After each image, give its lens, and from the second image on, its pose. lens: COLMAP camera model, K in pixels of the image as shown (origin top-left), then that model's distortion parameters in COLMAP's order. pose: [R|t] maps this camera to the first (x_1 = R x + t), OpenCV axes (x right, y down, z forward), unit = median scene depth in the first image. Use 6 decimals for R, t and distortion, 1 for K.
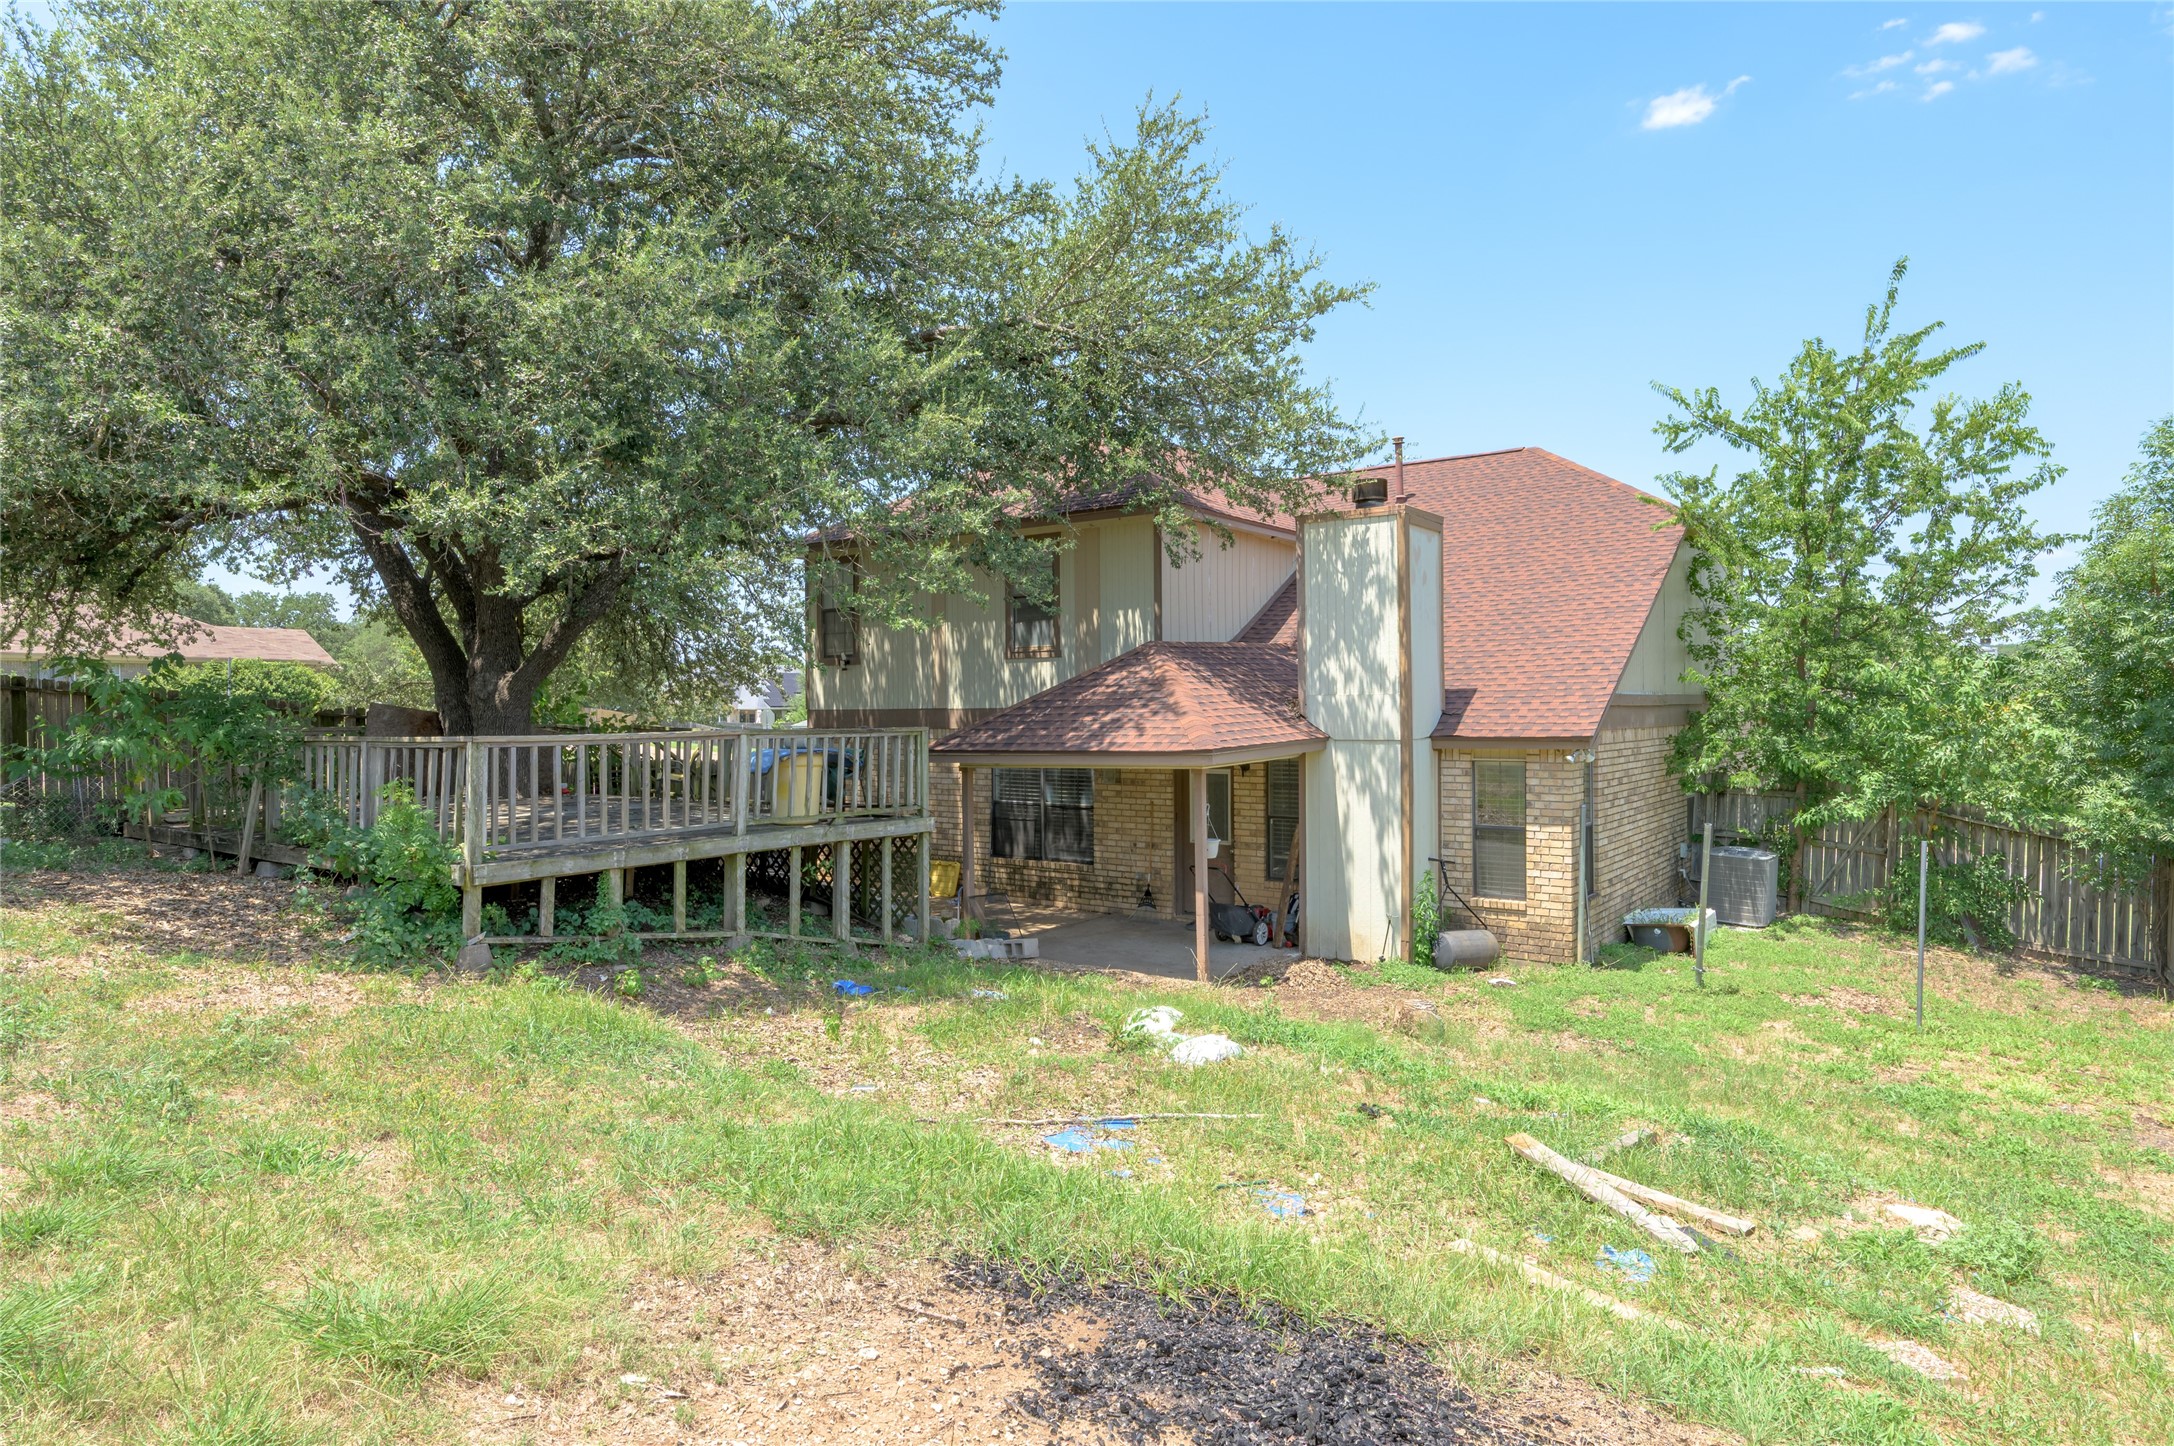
lens RADIAL K [[1270.5, 0, 1096.1], [0, 1270.5, 707.7], [0, 0, 1]] dist [-0.002223, -0.001257]
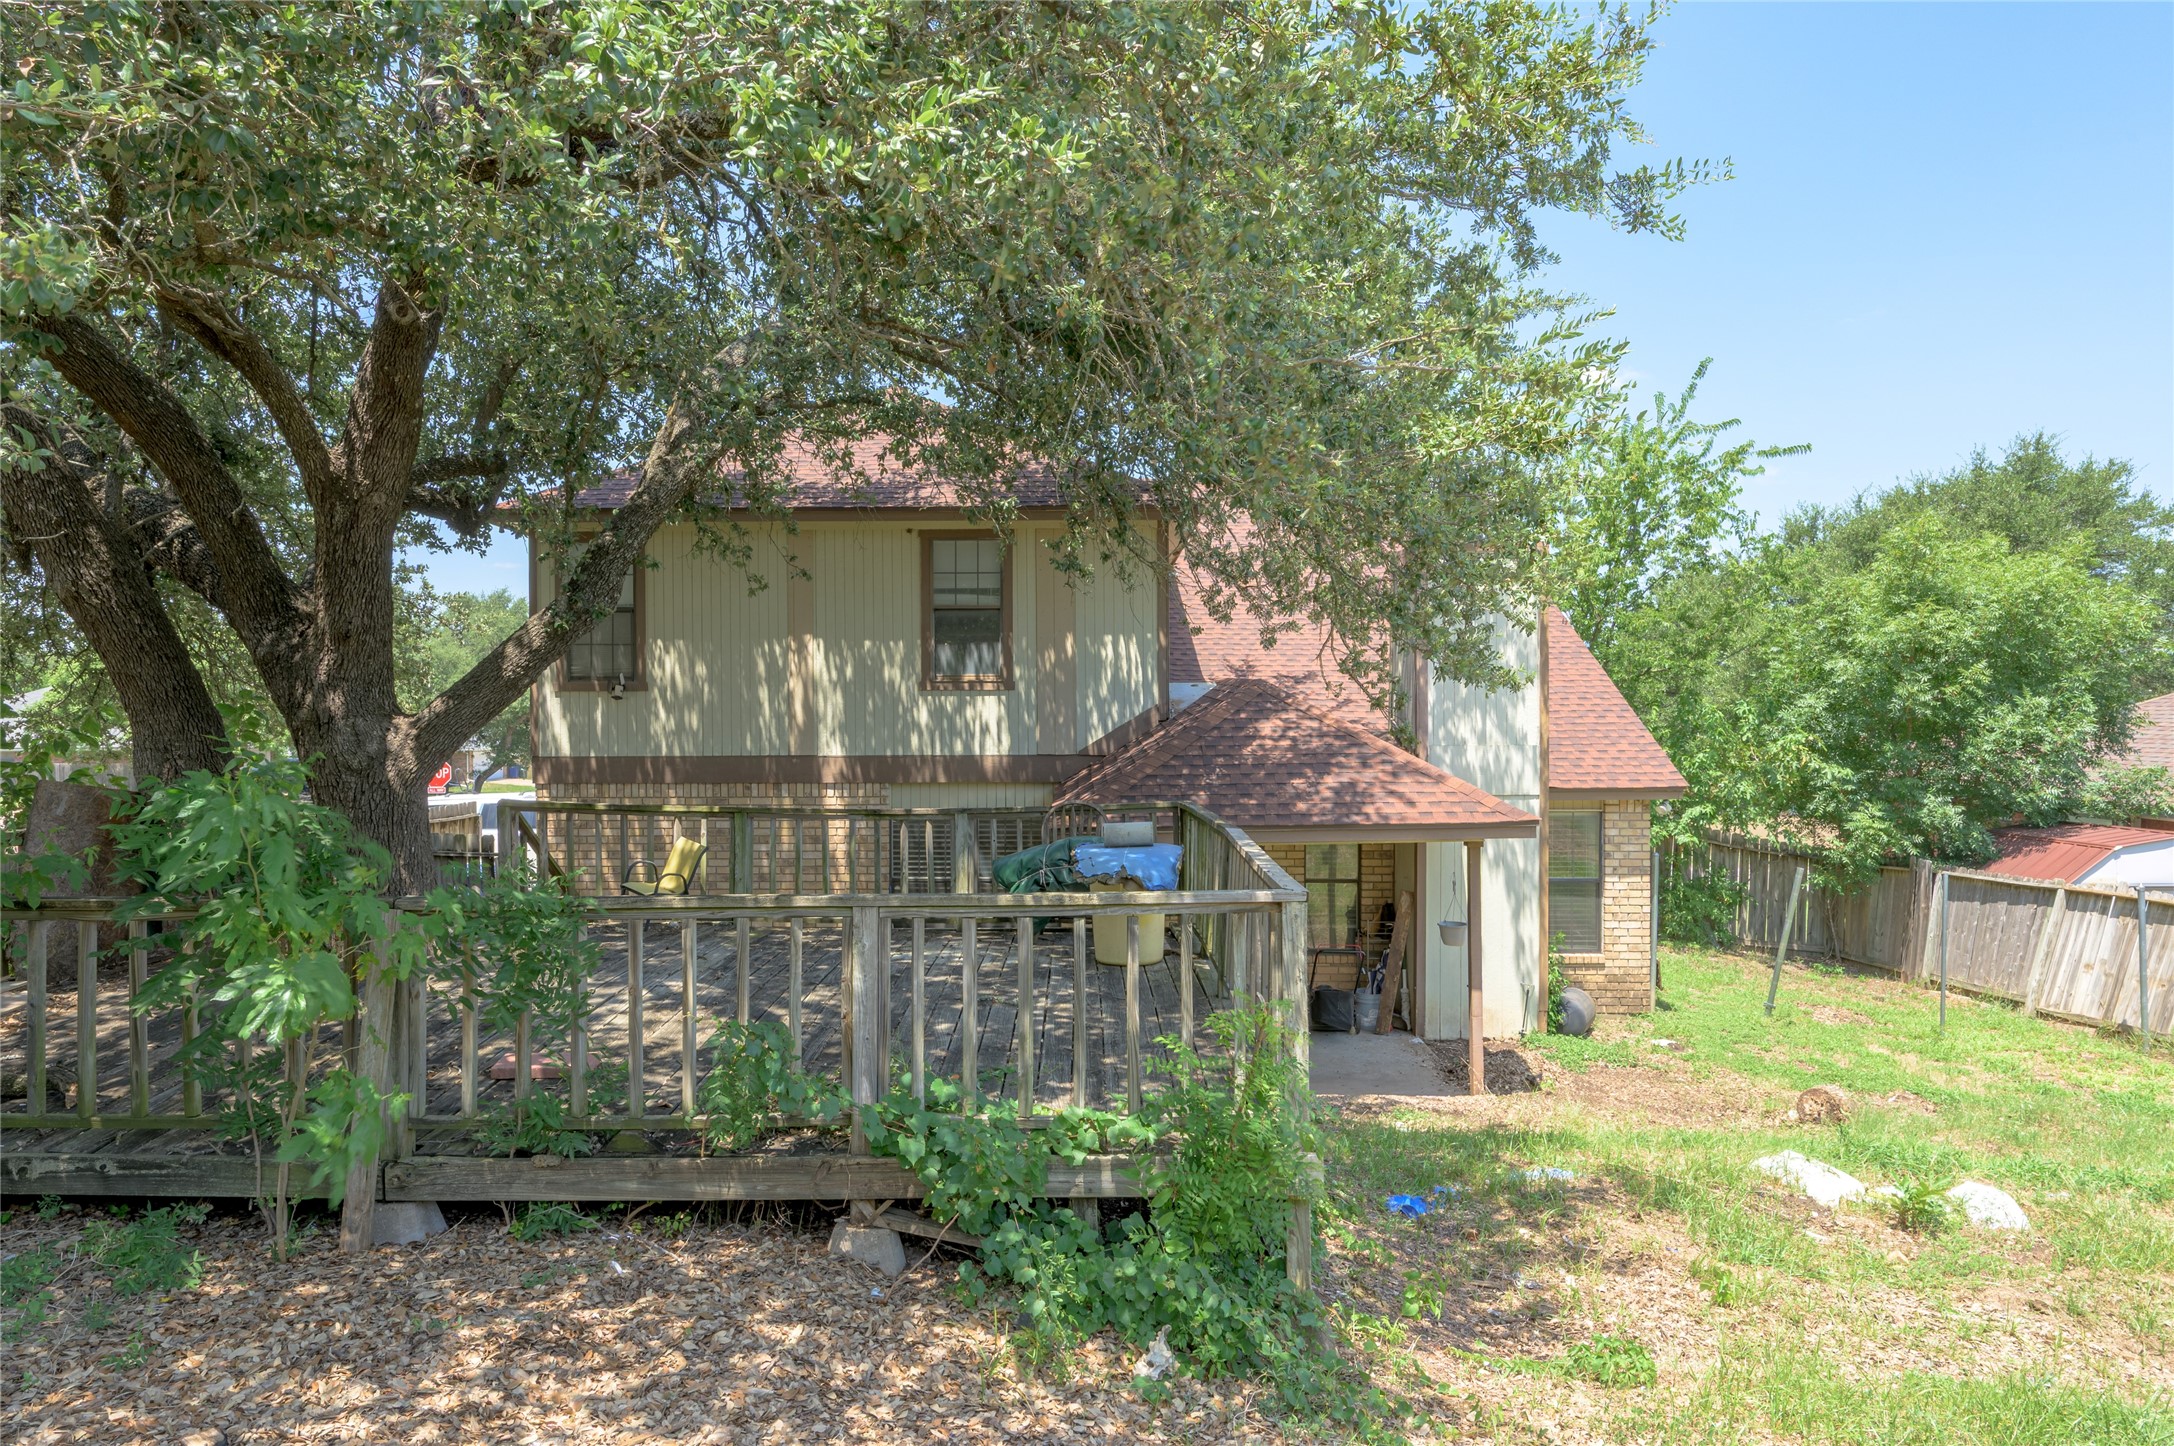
lens RADIAL K [[1262.0, 0, 1087.0], [0, 1262.0, 723.0], [0, 0, 1]] dist [0.000621, 0.000018]
pose [[0.824222, -0.001312, 0.566265, -0.530655], [0.000343, 0.999998, 0.001817, -0.027516], [-0.566267, -0.001303, 0.824221, 0.409875]]
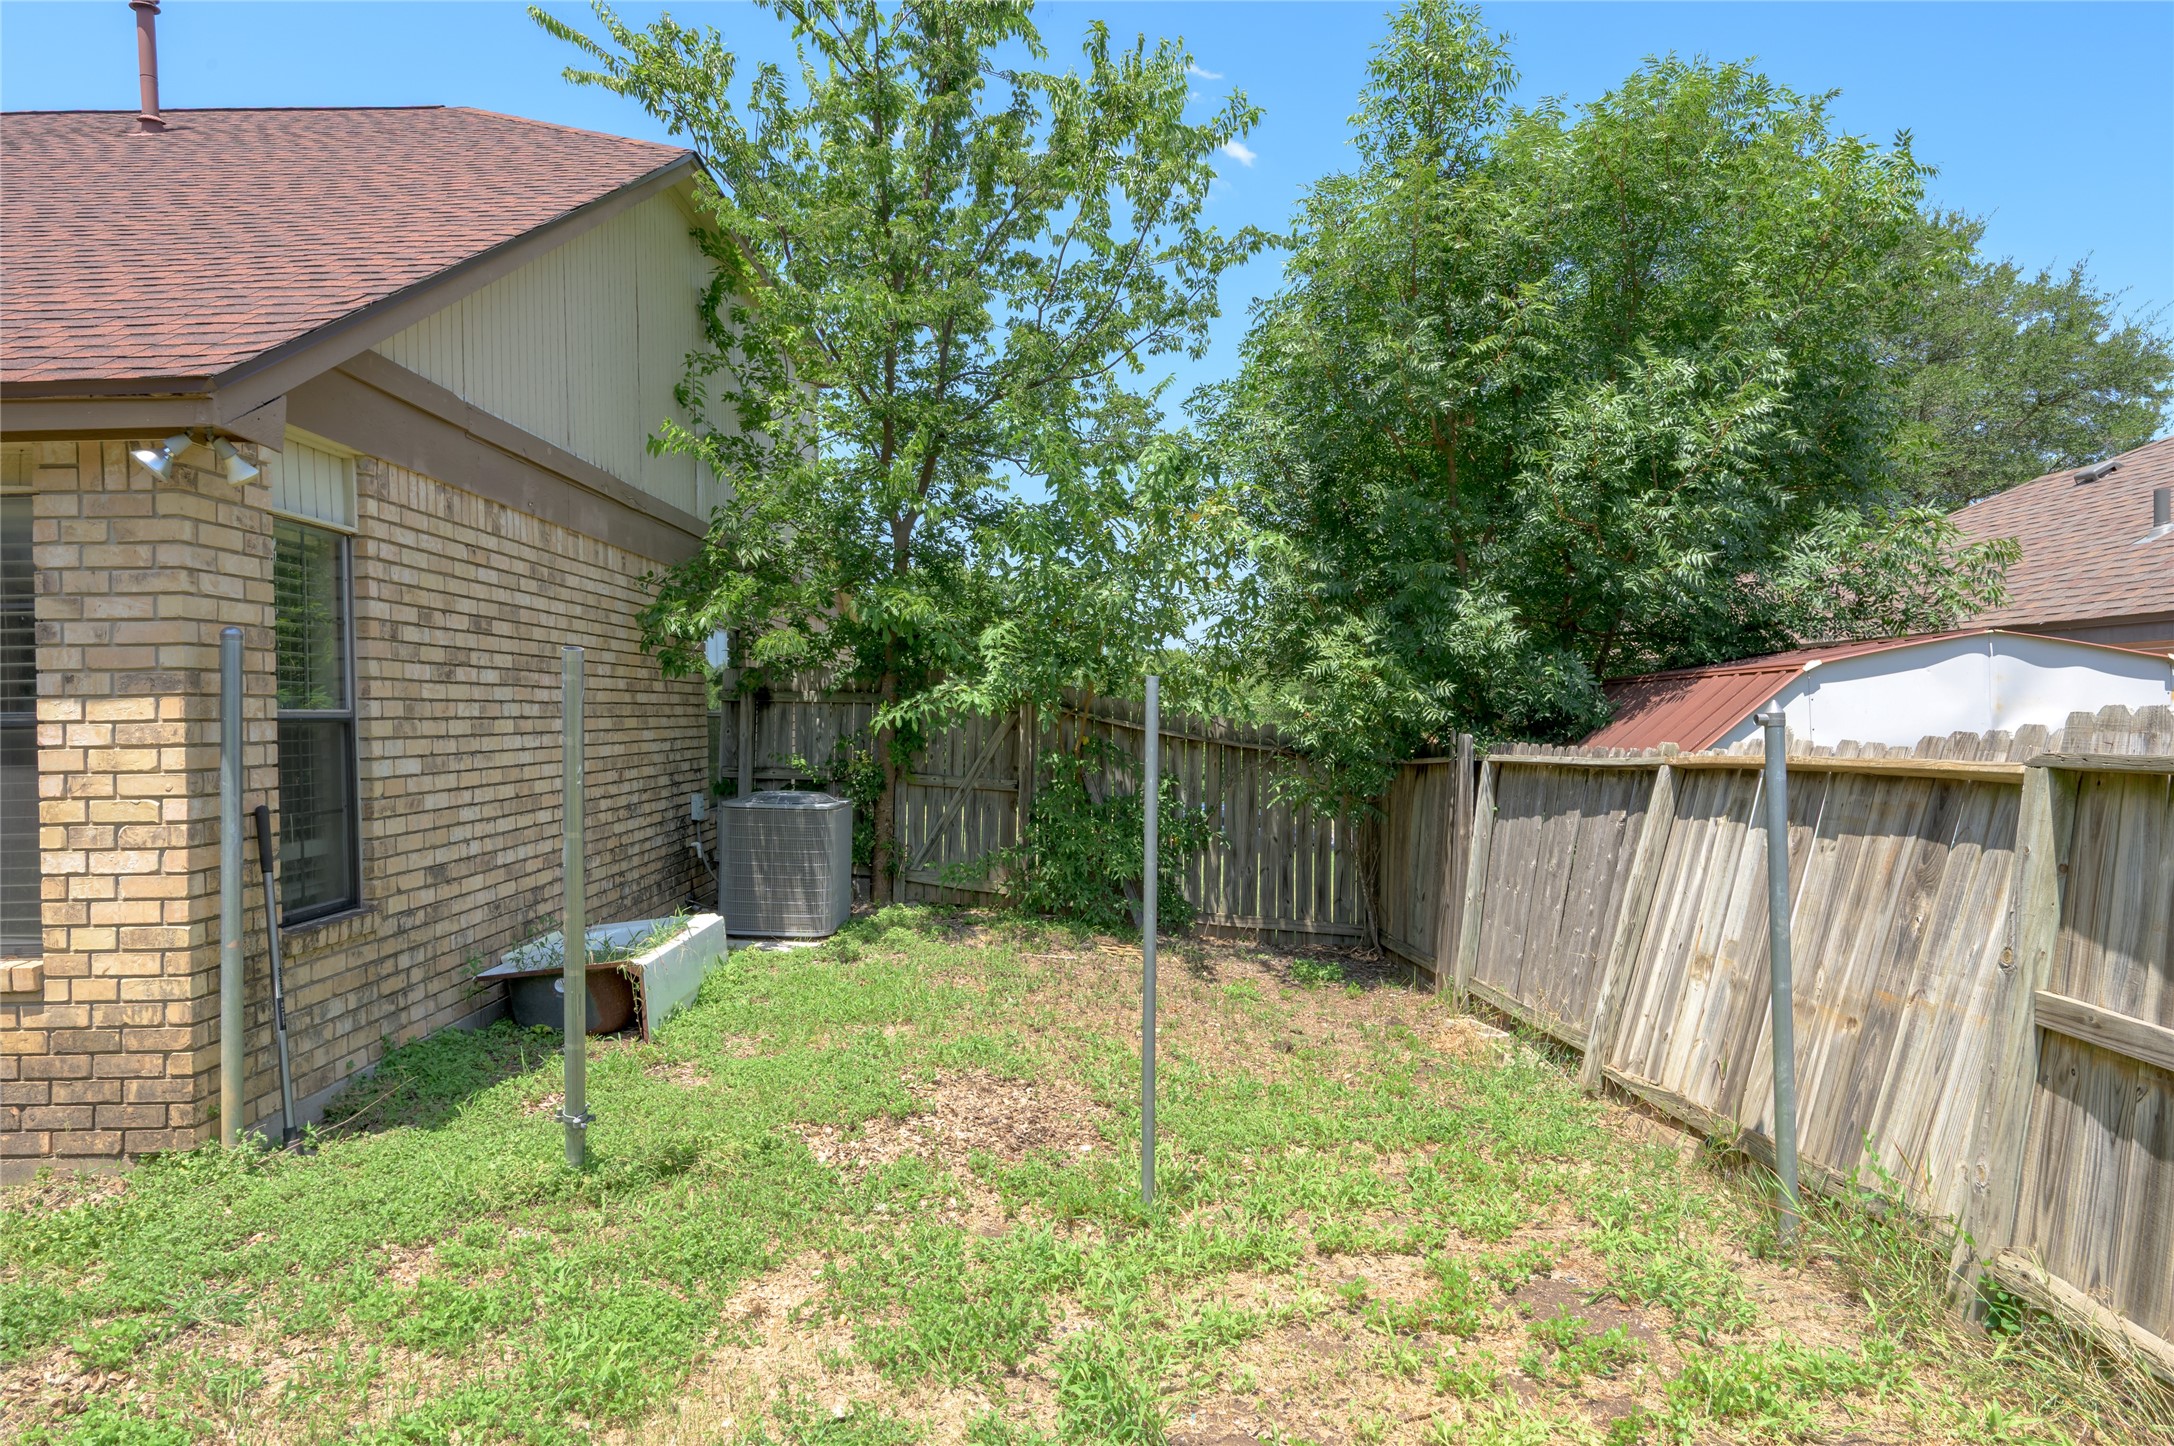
lens RADIAL K [[1256.8, 0, 1075.9], [0, 1256.8, 714.8], [0, 0, 1]] dist [-0.002453, -0.000641]
pose [[0.805719, -0.012183, 0.592173, 0.351005], [0.015866, 0.999874, -0.001016, 0.096620], [-0.592086, 0.010214, 0.805810, 0.602661]]
